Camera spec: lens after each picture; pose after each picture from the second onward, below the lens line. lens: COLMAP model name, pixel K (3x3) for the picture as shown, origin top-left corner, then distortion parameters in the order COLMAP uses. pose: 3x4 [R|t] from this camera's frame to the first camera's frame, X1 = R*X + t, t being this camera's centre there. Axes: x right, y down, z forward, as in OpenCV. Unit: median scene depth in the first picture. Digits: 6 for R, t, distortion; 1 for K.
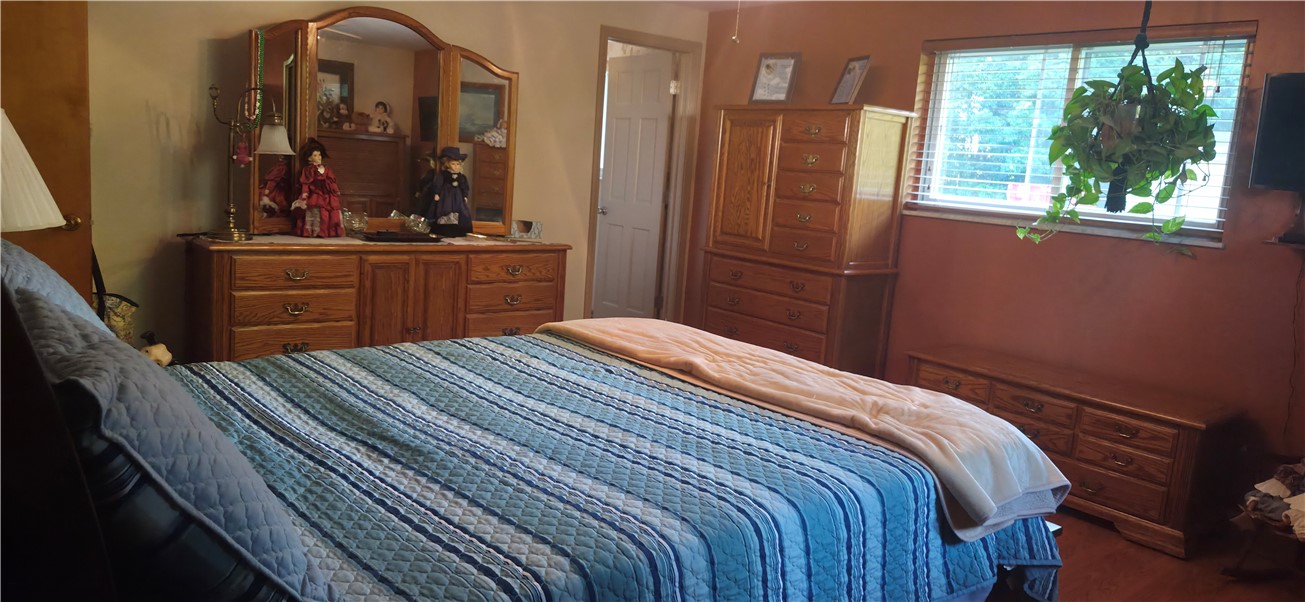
lens RADIAL K [[876.2, 0, 652.5], [0, 876.2, 301.0], [0, 0, 1]] dist [0.066390, -0.044320]
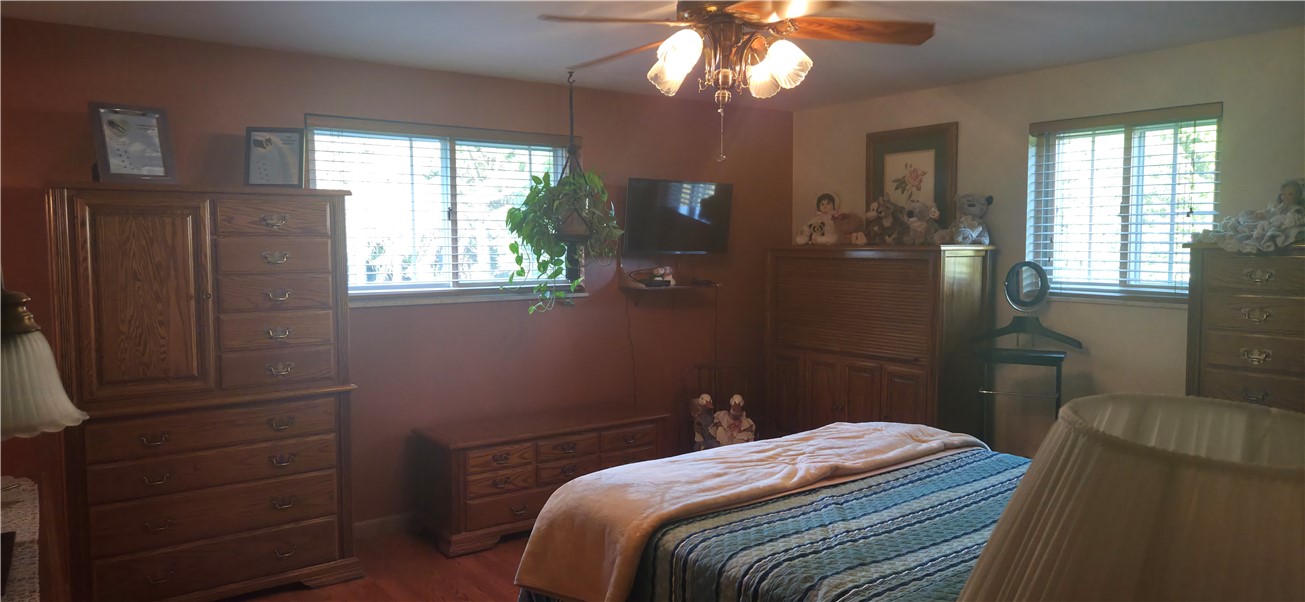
lens RADIAL K [[876.2, 0, 652.5], [0, 876.2, 301.0], [0, 0, 1]] dist [0.066390, -0.044320]
pose [[0.100285, -0.149809, 0.983616, -0.556833], [0.174183, 0.975976, 0.130887, -0.168431], [-0.979593, 0.158203, 0.123970, 0.592265]]
